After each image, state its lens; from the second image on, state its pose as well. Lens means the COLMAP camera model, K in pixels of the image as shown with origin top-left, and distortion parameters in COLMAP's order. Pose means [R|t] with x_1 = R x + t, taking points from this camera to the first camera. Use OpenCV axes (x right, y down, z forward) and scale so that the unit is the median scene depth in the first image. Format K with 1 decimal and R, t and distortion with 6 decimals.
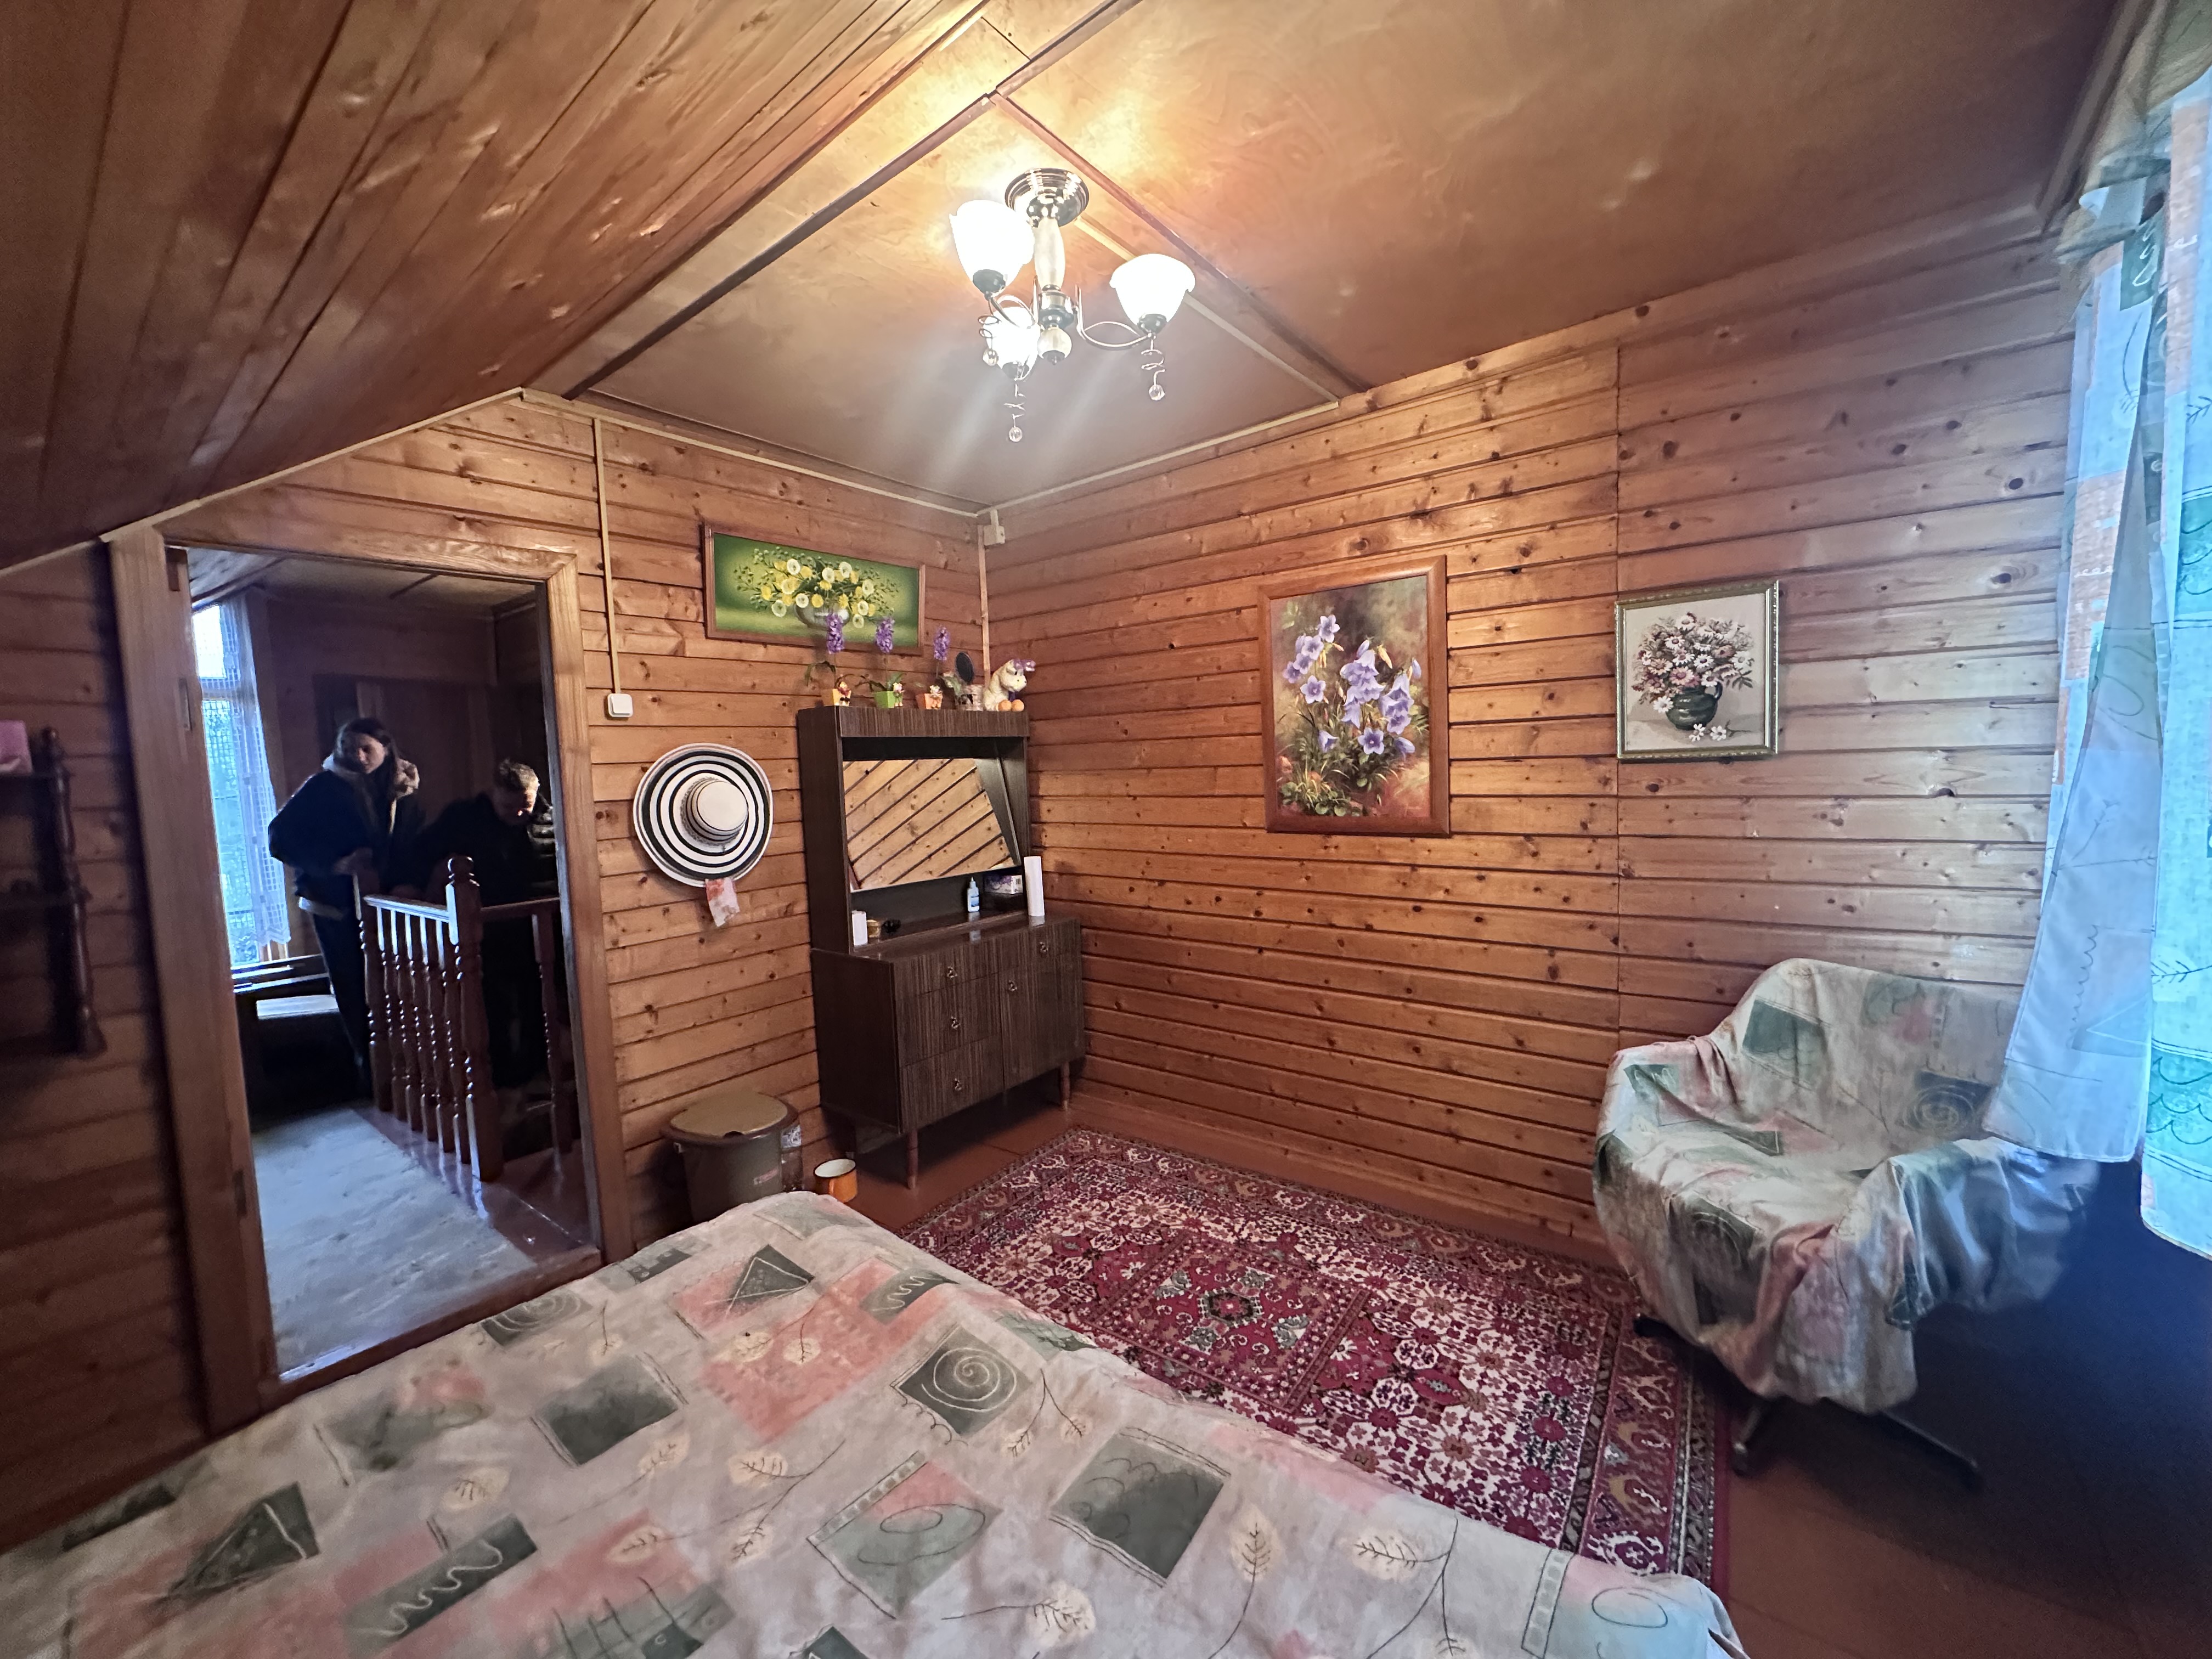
lens RADIAL K [[878.9, 0, 1104.5], [0, 878.9, 829.7], [0, 0, 1]] dist [-0.003799, 0.000757]
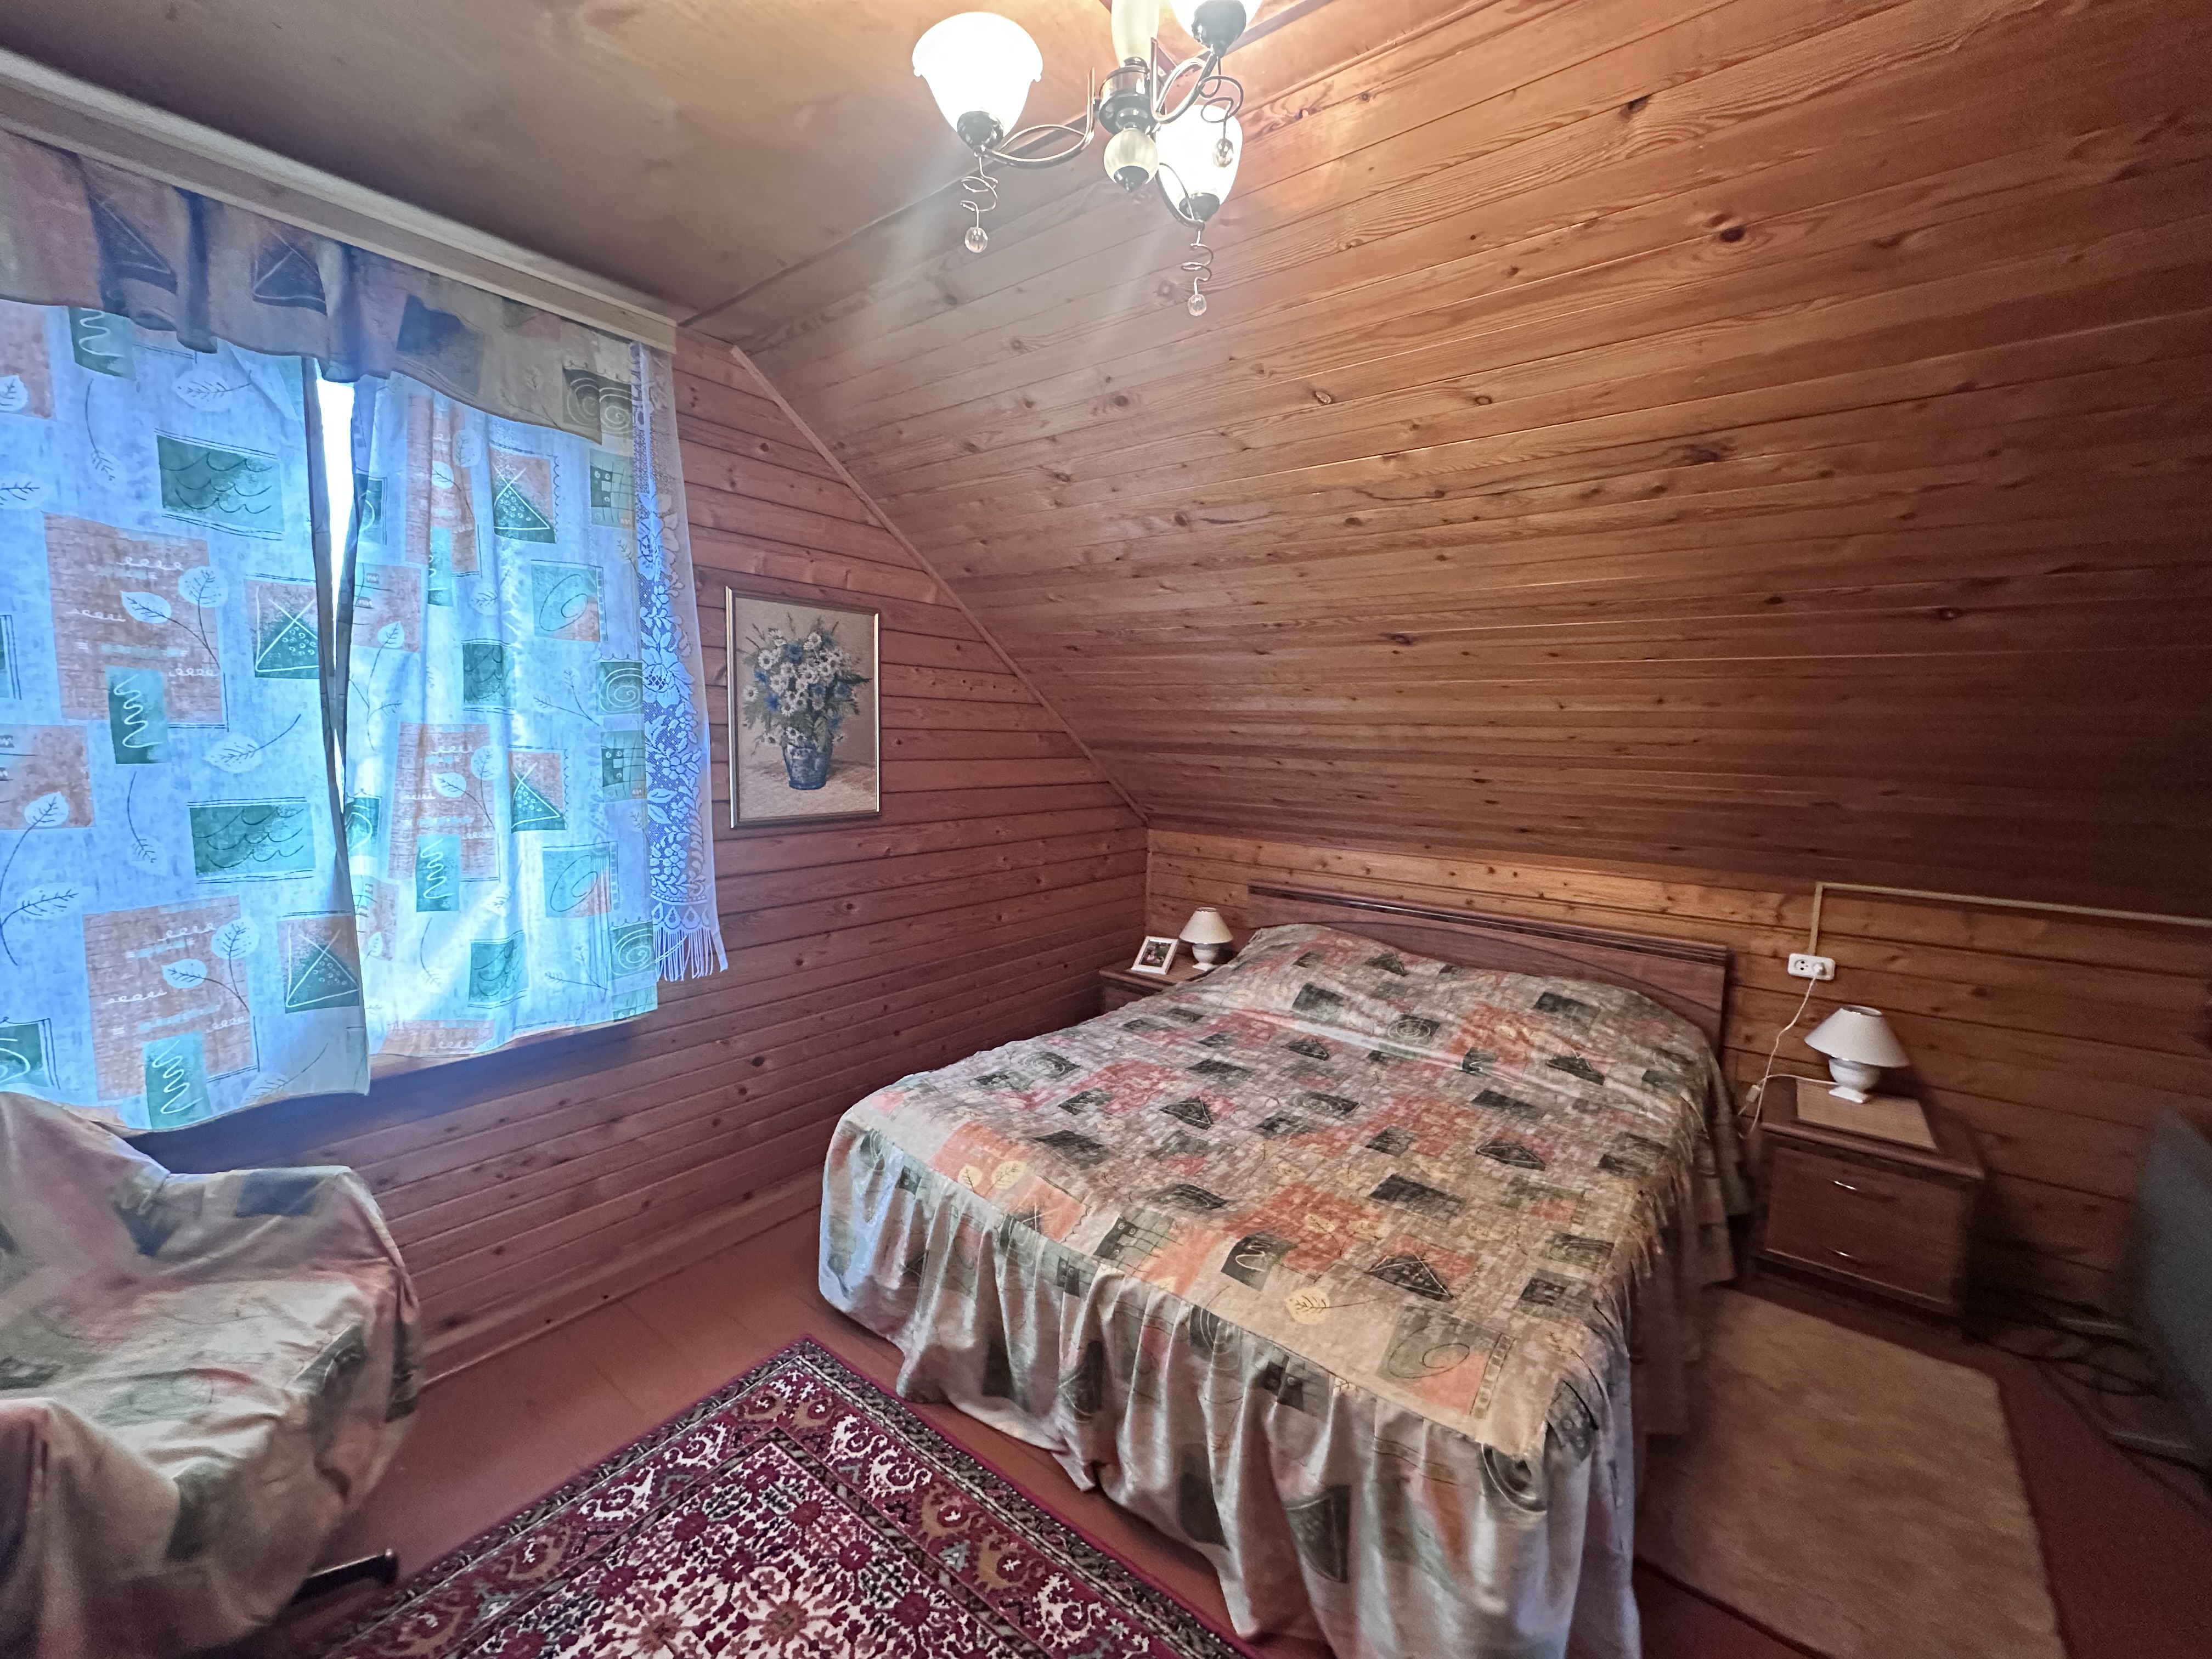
lens RADIAL K [[878.9, 0, 1106.4], [0, 878.9, 825.9], [0, 0, 1]] dist [-0.003799, 0.000757]
pose [[-0.999844, 0.017385, 0.003233, -0.047621], [0.017682, 0.983979, 0.177405, -0.284865], [-0.000097, 0.177435, -0.984133, 2.682391]]
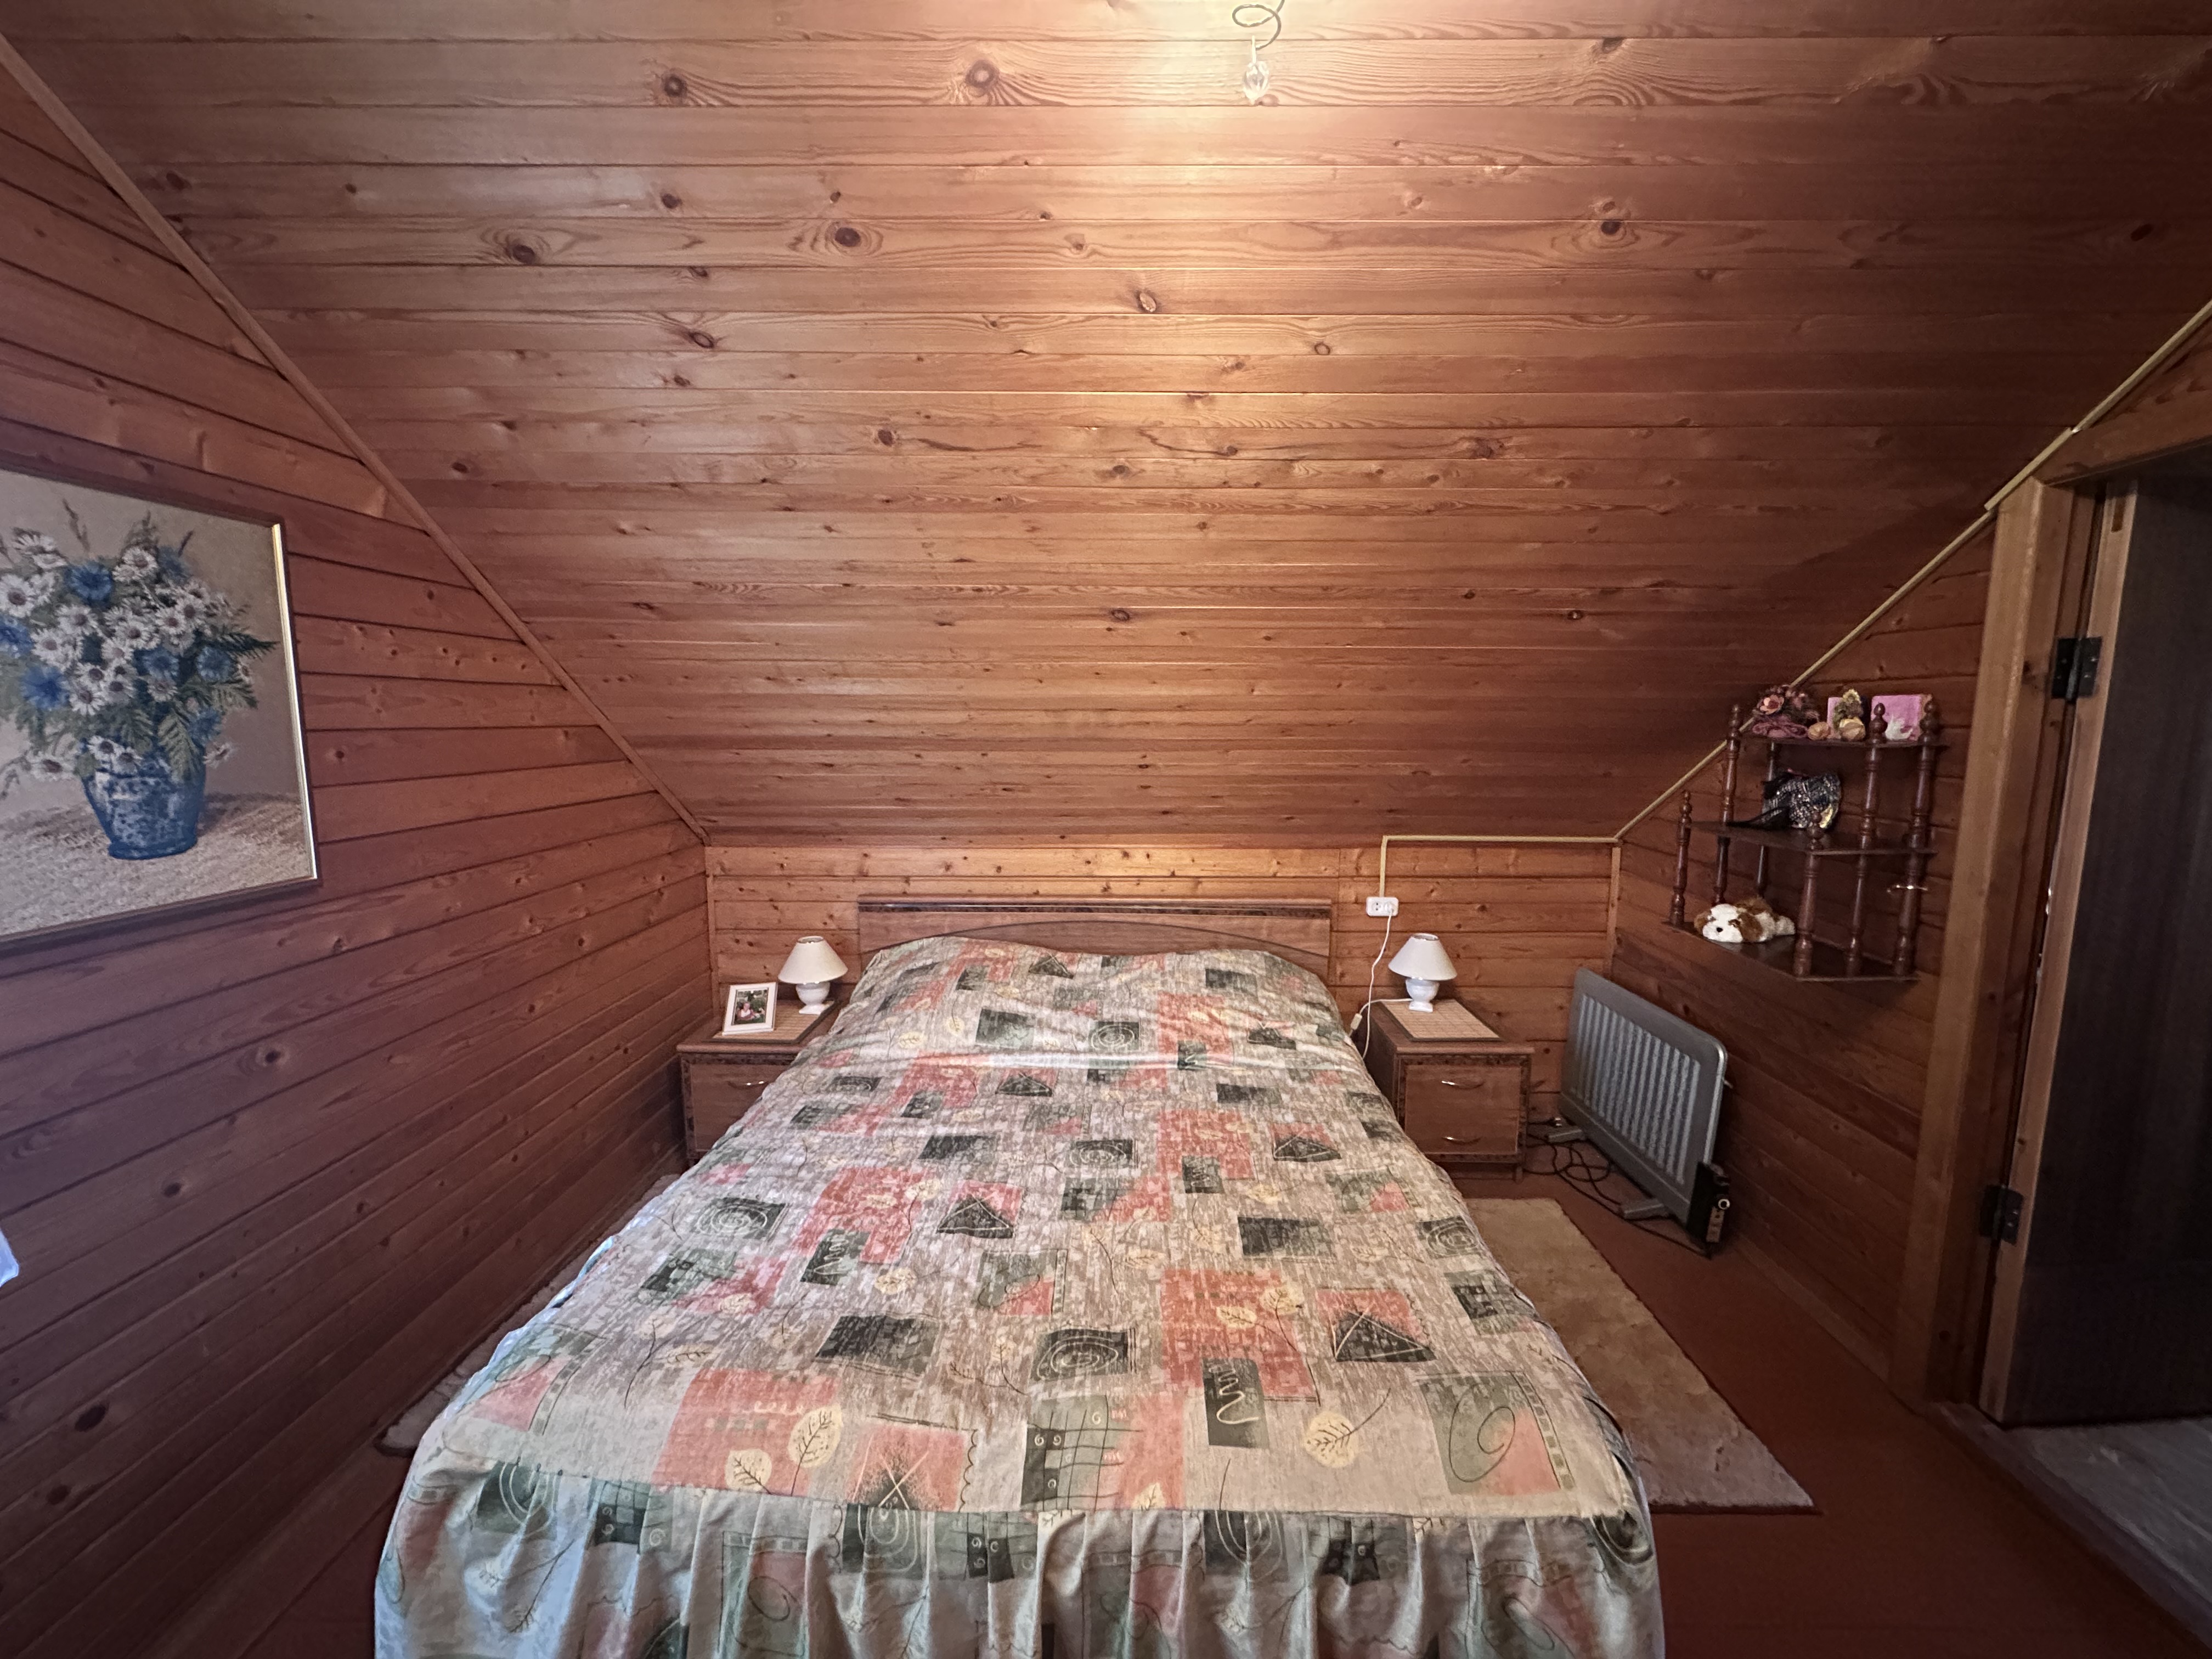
lens RADIAL K [[878.9, 0, 1103.0], [0, 878.9, 826.0], [0, 0, 1]] dist [-0.003799, 0.000757]
pose [[-0.798064, 0.112949, -0.591892, 0.456164], [-0.012869, 0.978856, 0.204143, -0.280840], [0.602435, 0.170537, -0.779736, 2.021596]]
